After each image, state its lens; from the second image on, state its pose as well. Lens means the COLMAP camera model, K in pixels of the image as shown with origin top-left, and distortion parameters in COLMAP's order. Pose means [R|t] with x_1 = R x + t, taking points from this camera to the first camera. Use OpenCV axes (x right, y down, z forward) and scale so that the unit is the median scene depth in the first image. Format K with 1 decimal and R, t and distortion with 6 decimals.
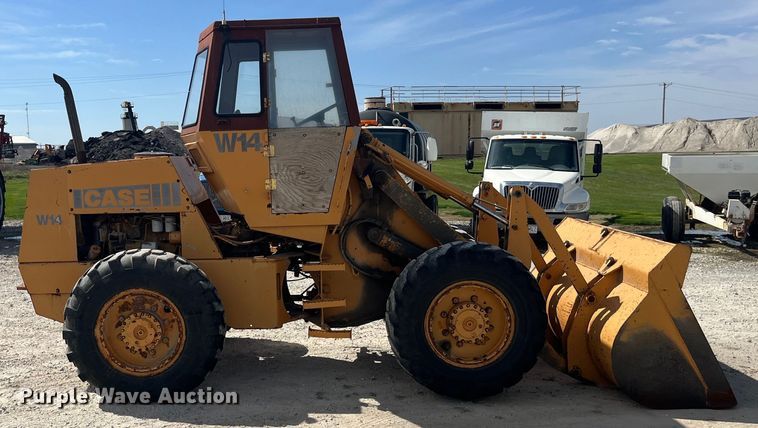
lens RADIAL K [[723.3, 0, 338.2], [0, 723.3, 239.0], [0, 0, 1]] dist [0.011734, -0.001658]
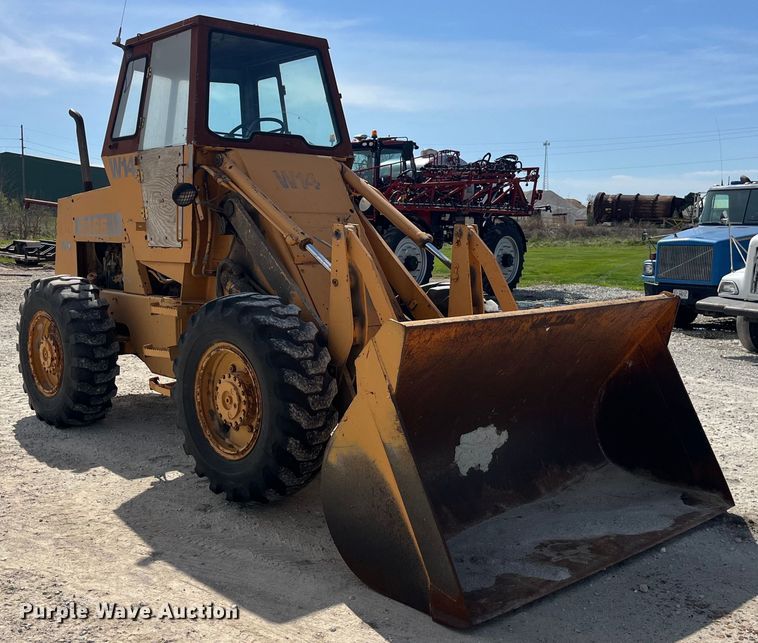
lens RADIAL K [[884.1, 0, 317.6], [0, 884.1, 324.2], [0, 0, 1]] dist [0.023414, 0.009542]
pose [[0.655637, 0.108394, -0.747255, 0.898728], [-0.110165, 0.992785, 0.047351, -0.014874], [0.746996, 0.051276, 0.662848, 0.442631]]
